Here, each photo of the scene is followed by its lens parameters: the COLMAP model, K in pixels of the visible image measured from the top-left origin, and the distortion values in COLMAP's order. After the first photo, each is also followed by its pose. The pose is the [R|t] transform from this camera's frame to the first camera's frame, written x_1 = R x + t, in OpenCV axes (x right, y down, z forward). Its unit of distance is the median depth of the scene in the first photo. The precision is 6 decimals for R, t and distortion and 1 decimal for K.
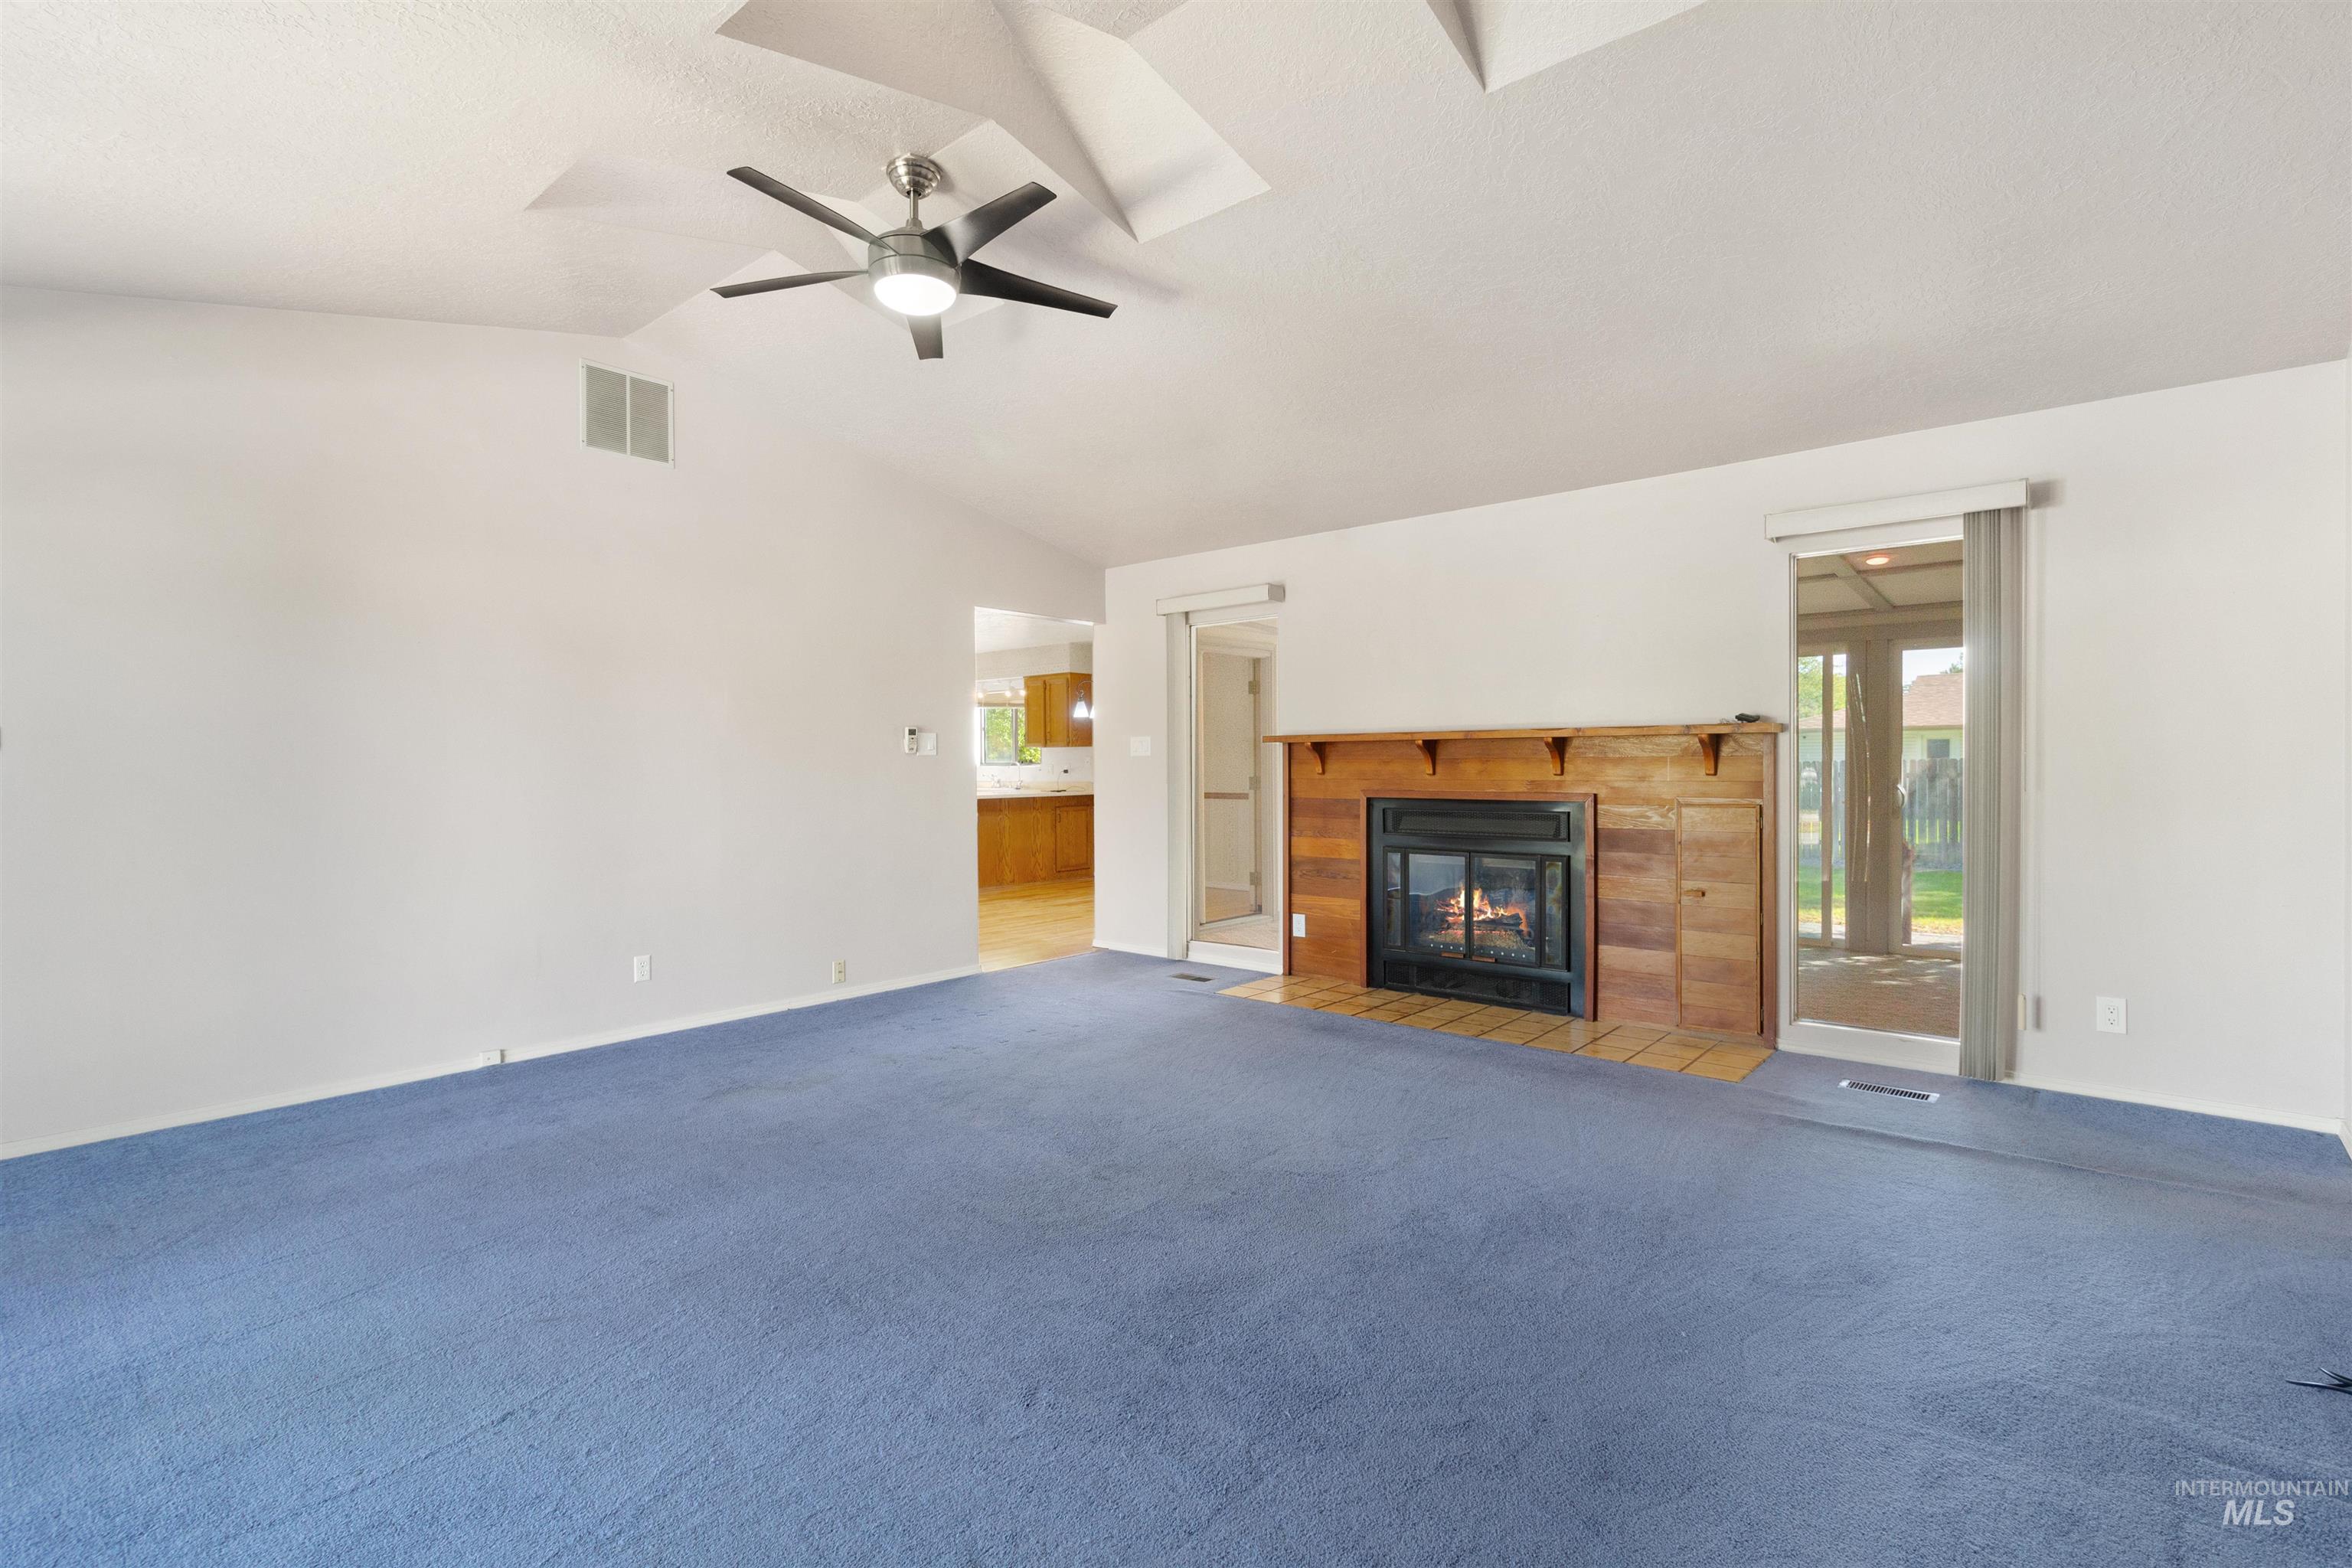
lens RADIAL K [[1085.3, 0, 1183.6], [0, 1085.3, 777.2], [0, 0, 1]] dist [0.003793, -0.000731]
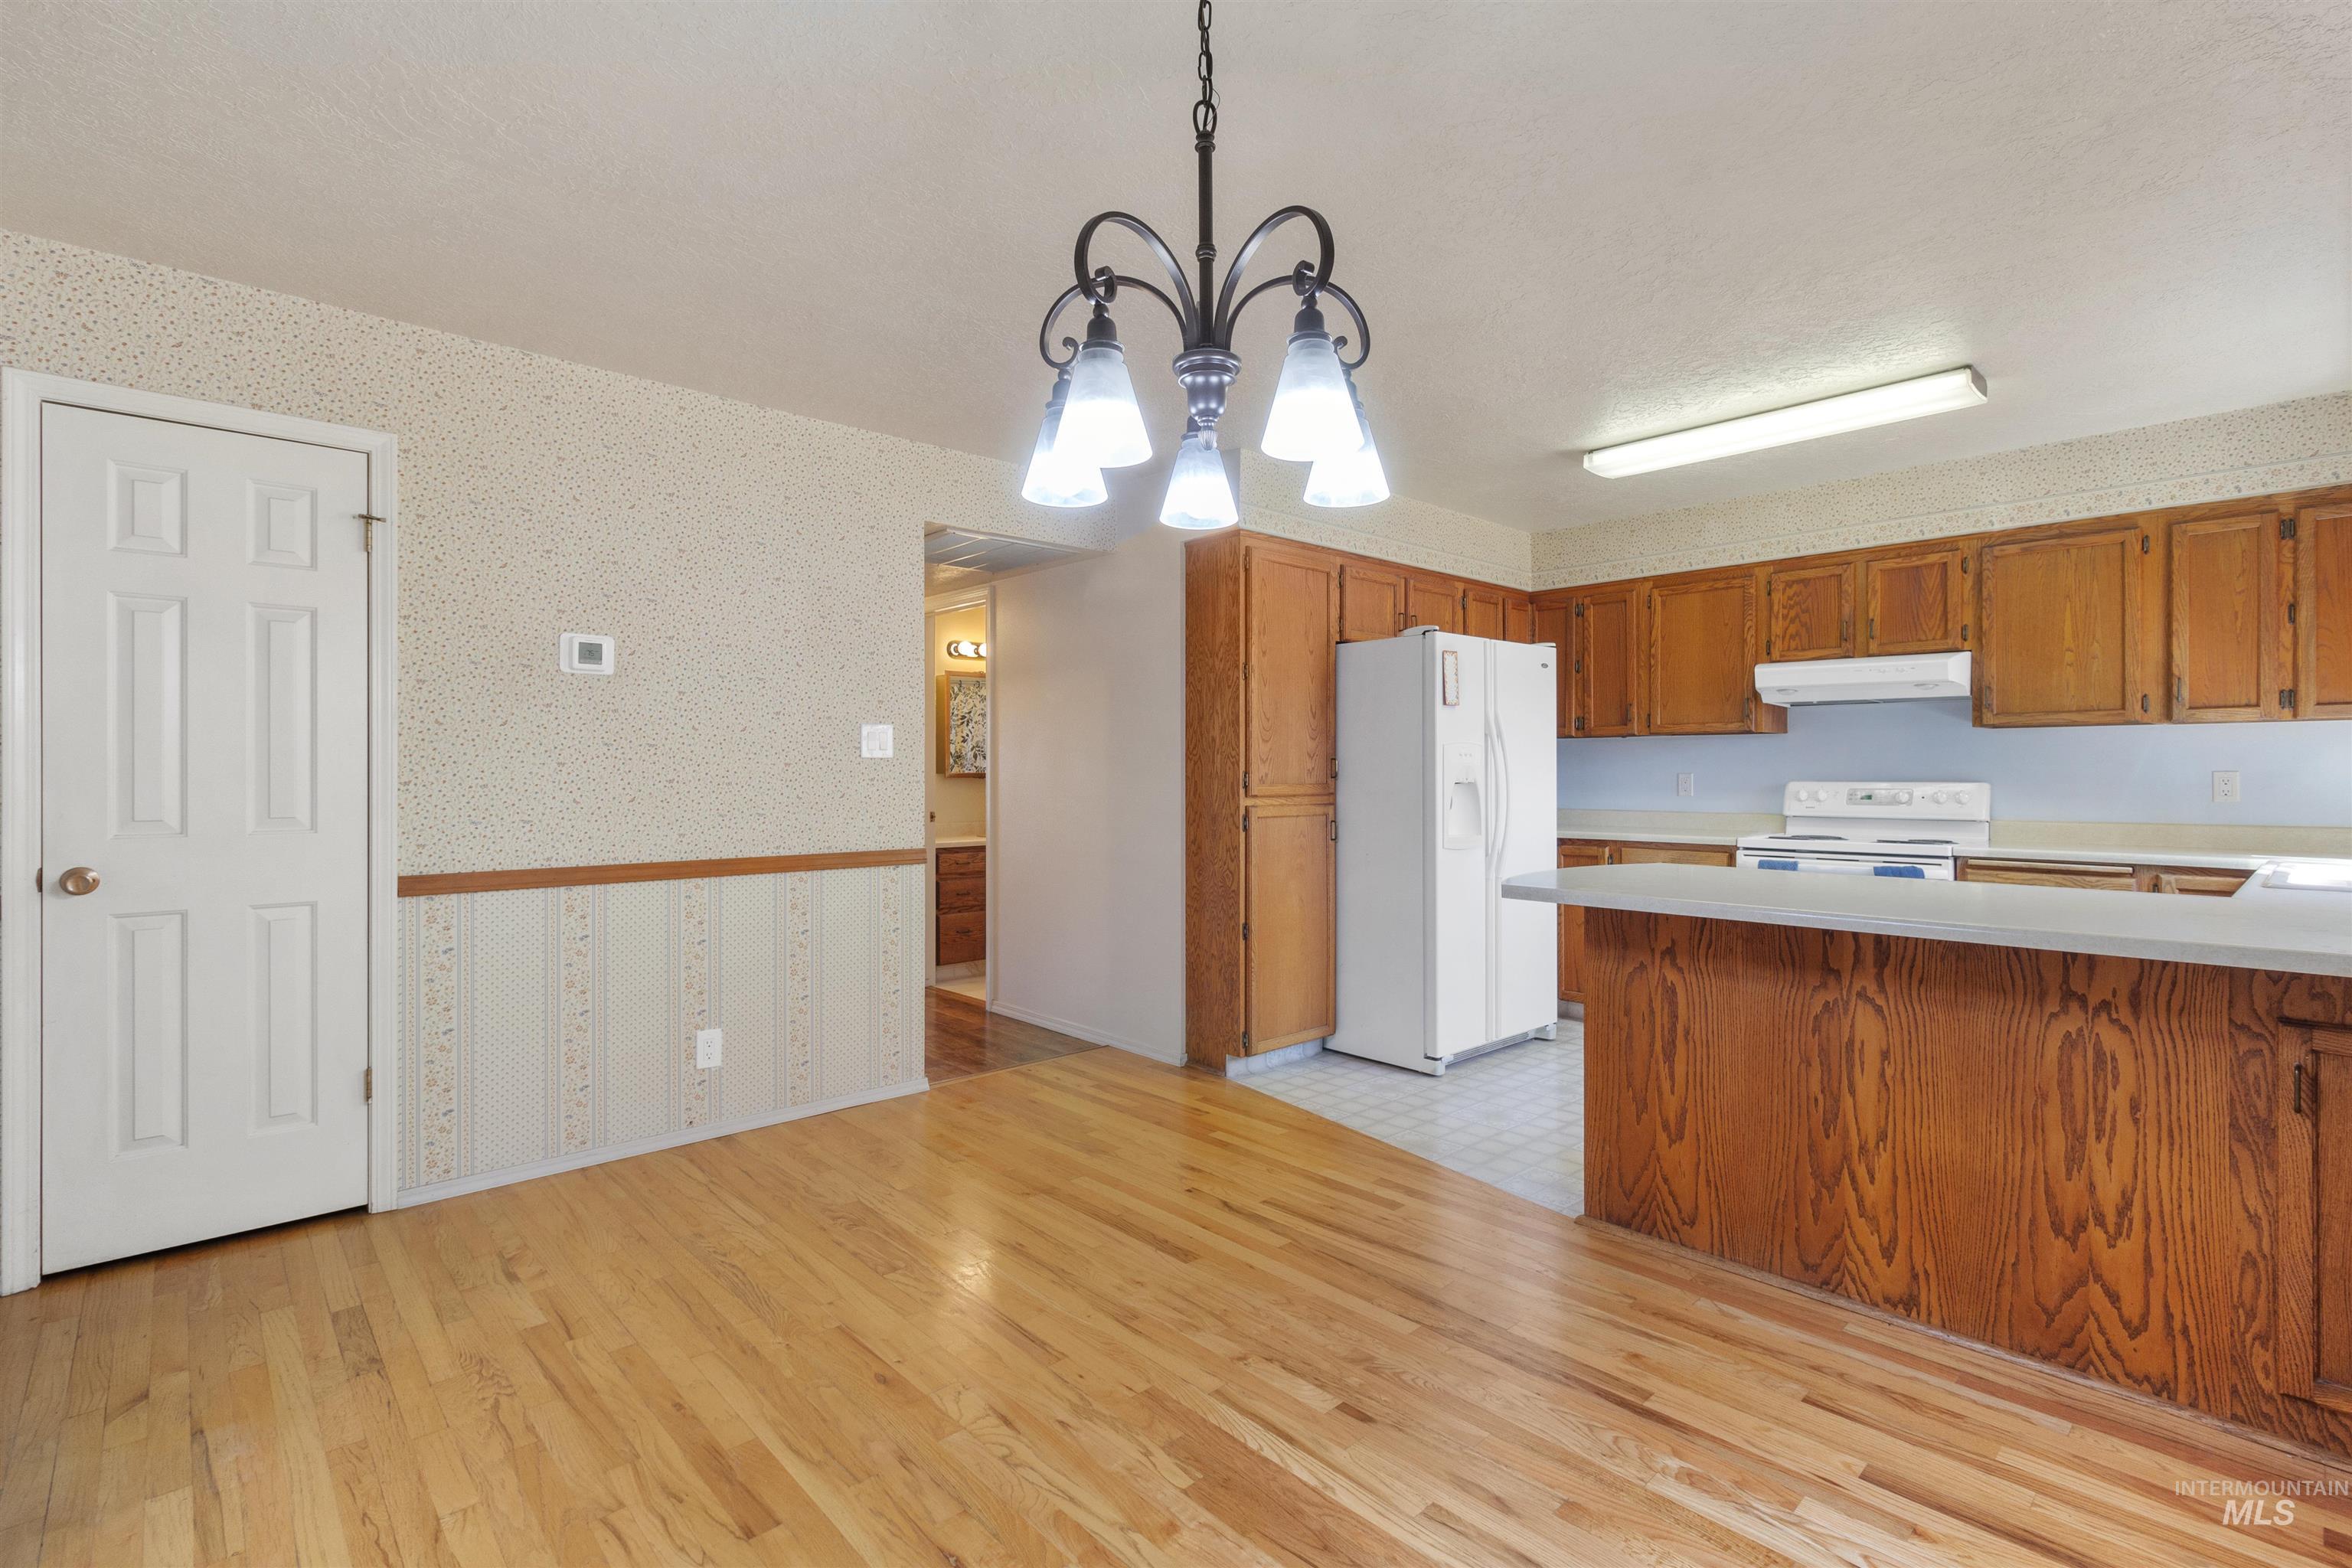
lens RADIAL K [[1085.3, 0, 1181.1], [0, 1085.3, 769.2], [0, 0, 1]] dist [0.003793, -0.000731]
pose [[-0.111950, 0.005527, -0.993698, 0.141776], [-0.011743, 0.999907, 0.006884, -0.022433], [0.993644, 0.012440, -0.111875, 1.578568]]
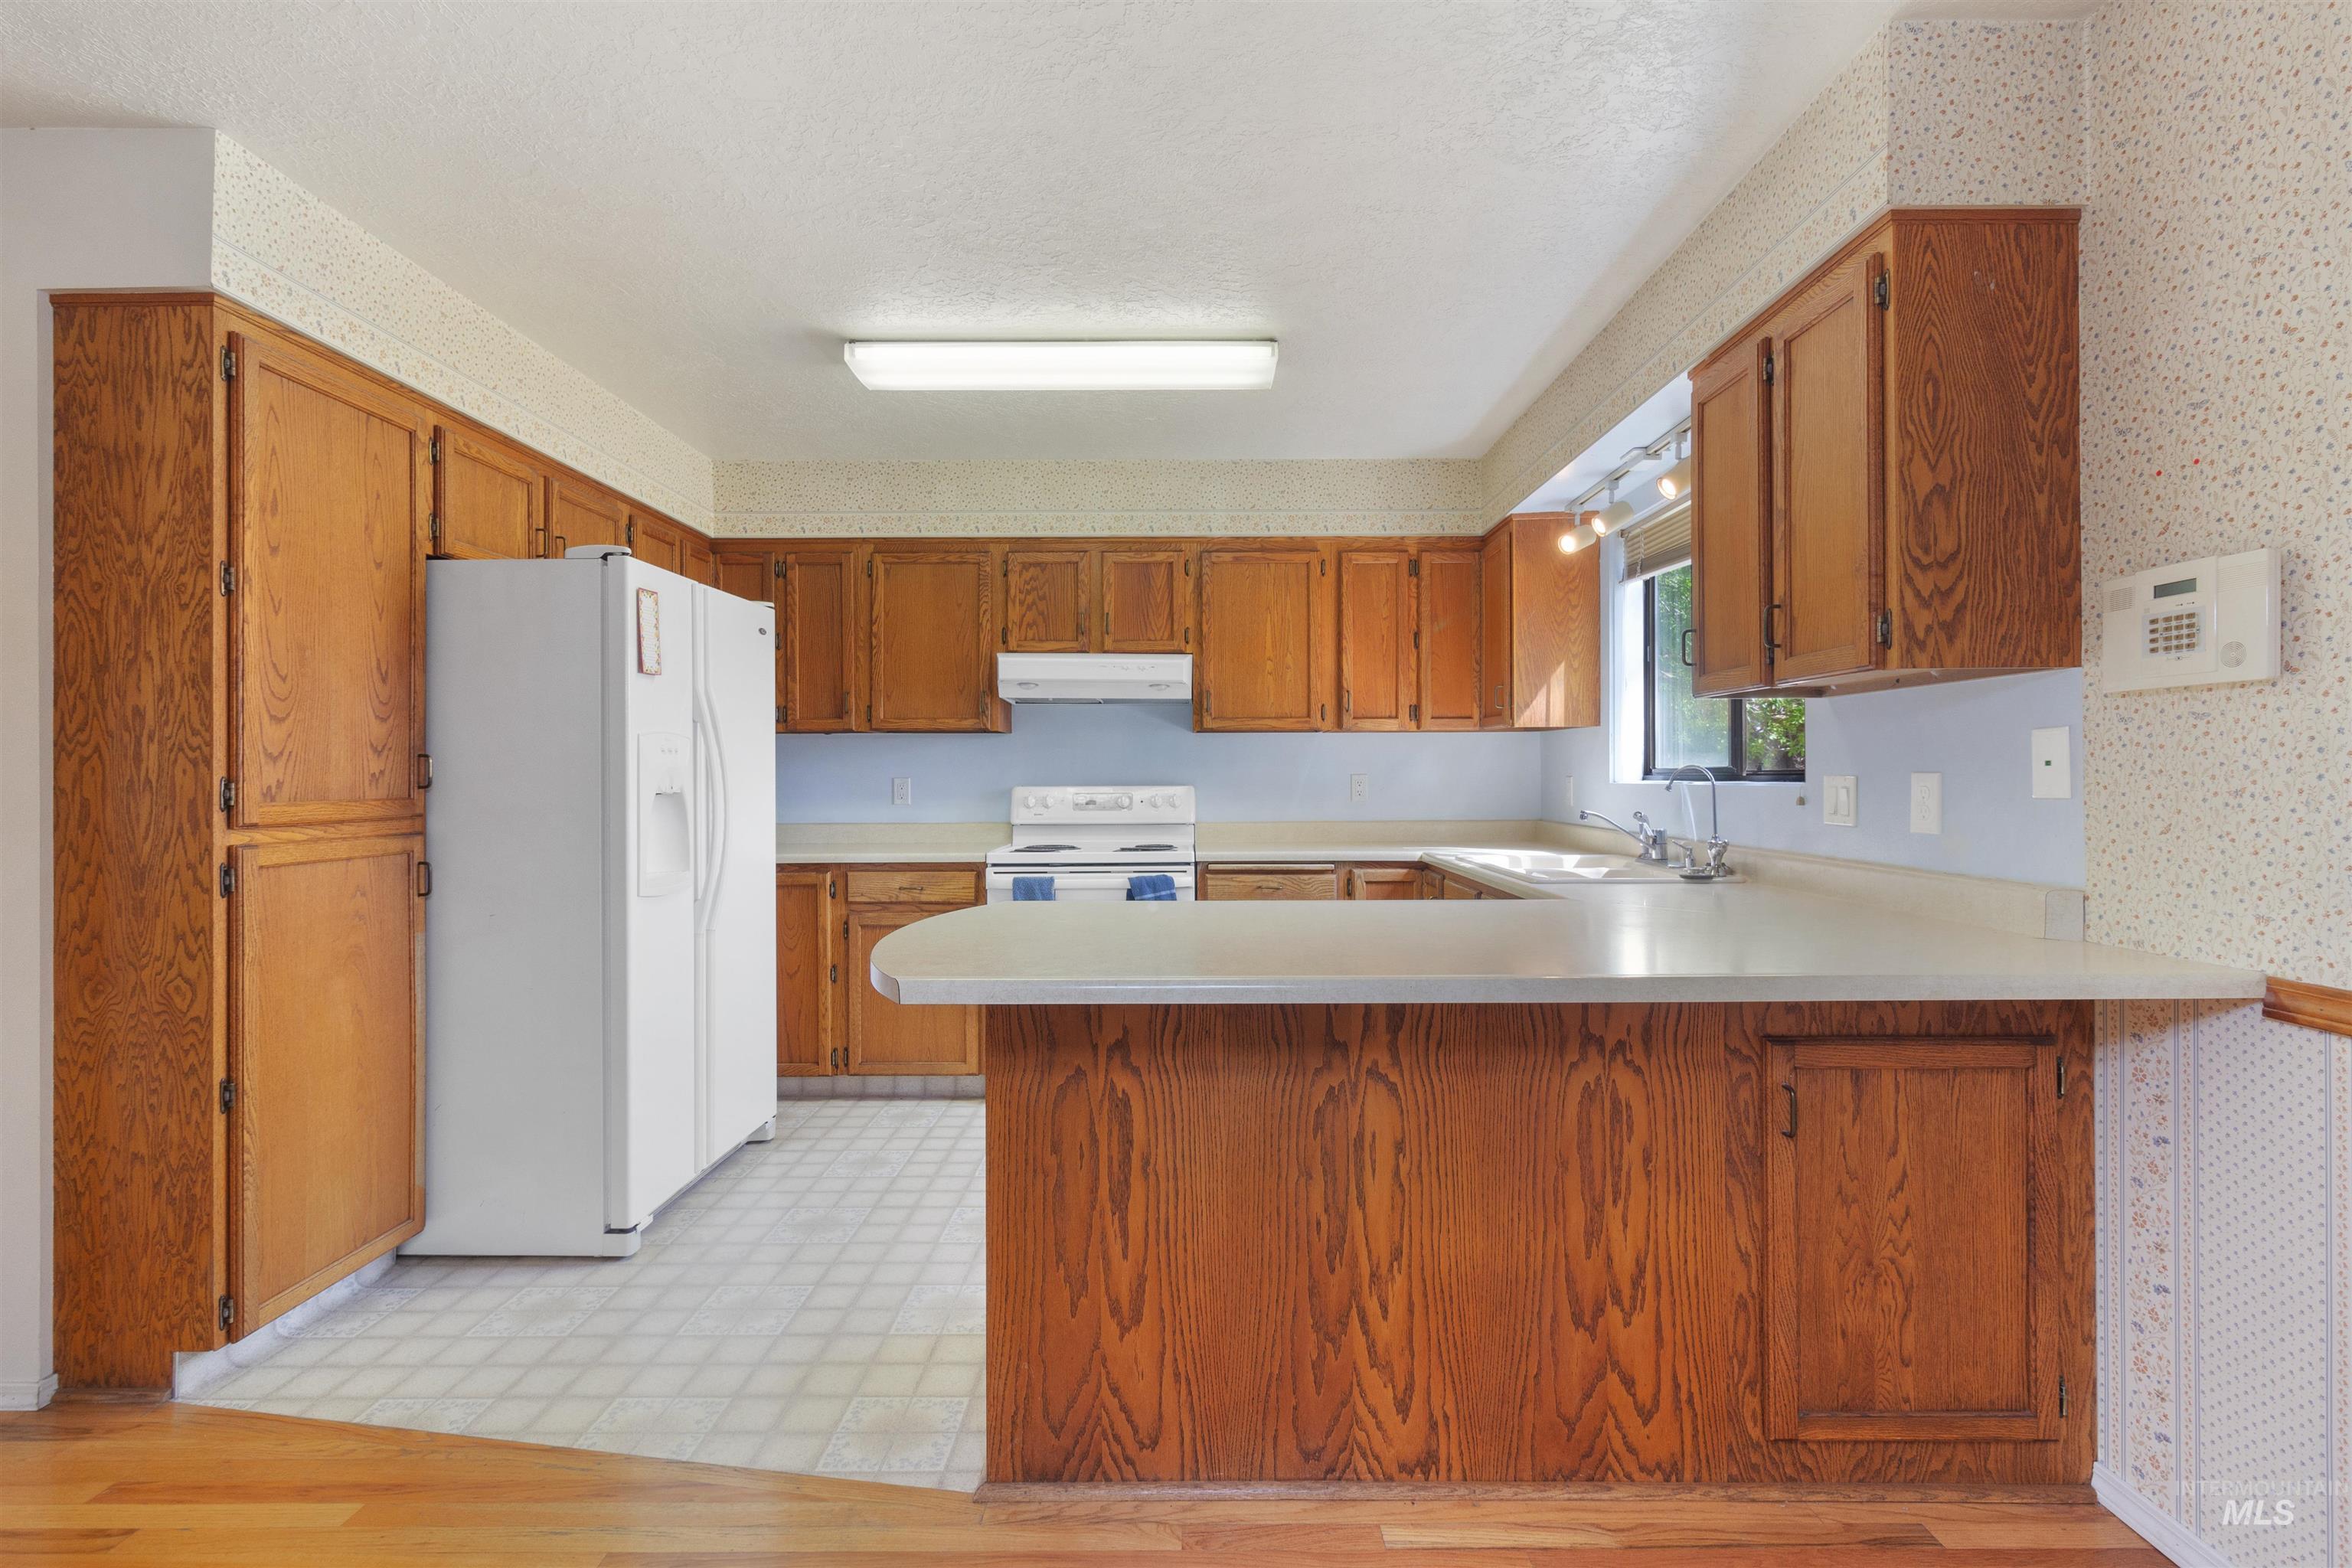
lens RADIAL K [[1085.3, 0, 1184.9], [0, 1085.3, 772.5], [0, 0, 1]] dist [0.003793, -0.000731]
pose [[0.650439, 0.004467, -0.759546, -0.094356], [-0.011898, 0.999920, -0.004308, -0.020580], [0.759466, 0.011840, 0.650440, 1.546847]]
